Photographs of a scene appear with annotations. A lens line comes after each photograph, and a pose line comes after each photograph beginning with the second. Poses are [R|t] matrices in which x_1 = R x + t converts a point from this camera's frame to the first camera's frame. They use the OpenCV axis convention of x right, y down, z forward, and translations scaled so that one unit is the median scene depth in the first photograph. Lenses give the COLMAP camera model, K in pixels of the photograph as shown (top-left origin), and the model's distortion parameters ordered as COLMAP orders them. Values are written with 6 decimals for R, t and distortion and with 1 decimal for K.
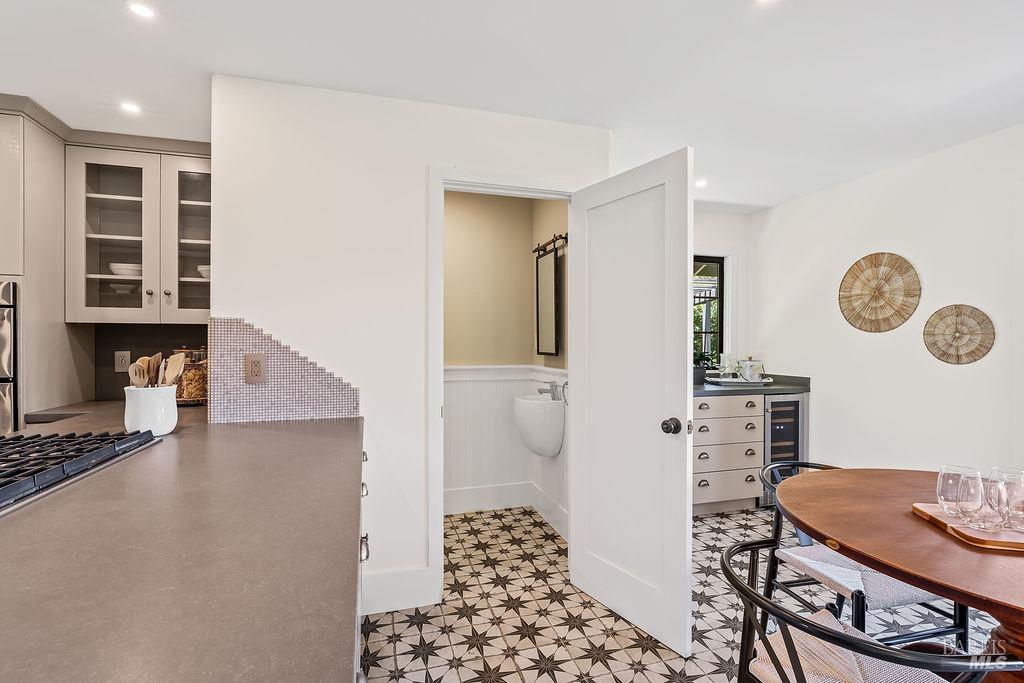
lens RADIAL K [[482.3, 0, 506.1], [0, 482.3, 341.8], [0, 0, 1]] dist [-0.007811, 0.001652]
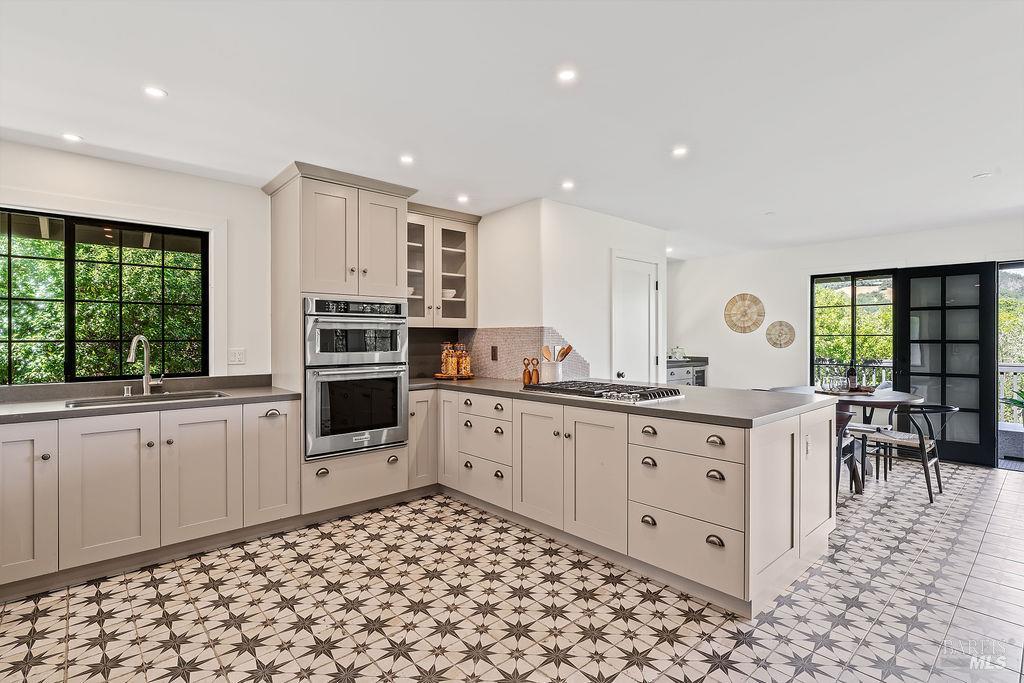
lens RADIAL K [[482.3, 0, 513.1], [0, 482.3, 338.3], [0, 0, 1]] dist [-0.007811, 0.001652]
pose [[0.908575, -0.002837, 0.417711, -1.120321], [0.002235, 0.999996, 0.001929, -0.005128], [-0.417715, -0.000819, 0.908578, -0.502832]]
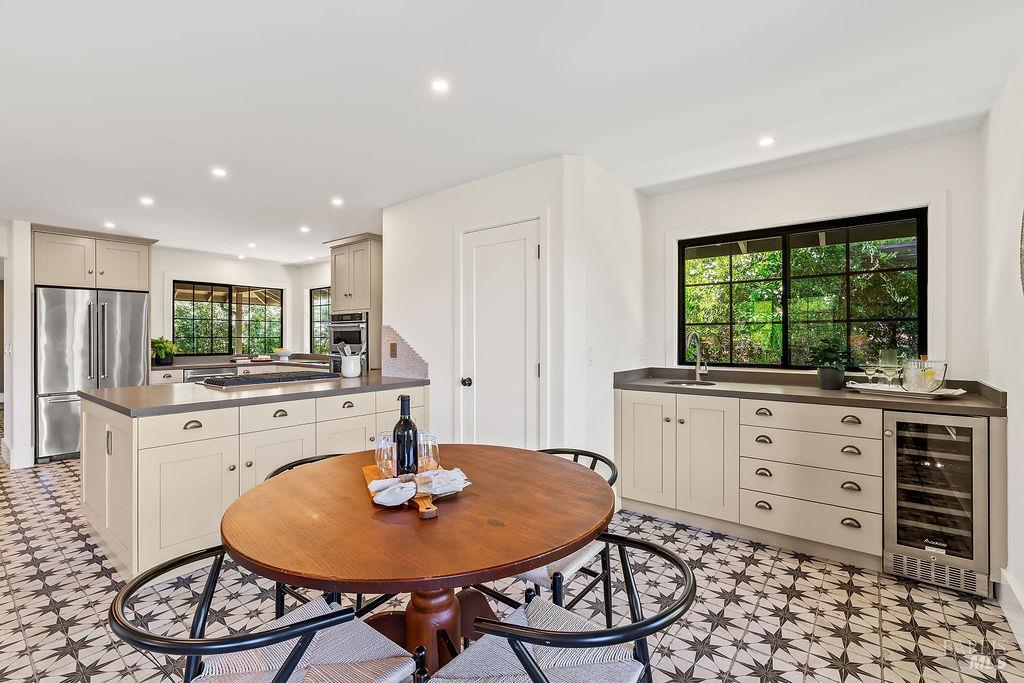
lens RADIAL K [[461.3, 0, 515.1], [0, 461.3, 332.6], [0, 0, 1]] dist [-0.004082, 0.000027]
pose [[0.569380, -0.011902, -0.821988, 1.021049], [0.004053, 0.999924, -0.011671, 0.006908], [0.822064, 0.003314, 0.569385, 0.250092]]
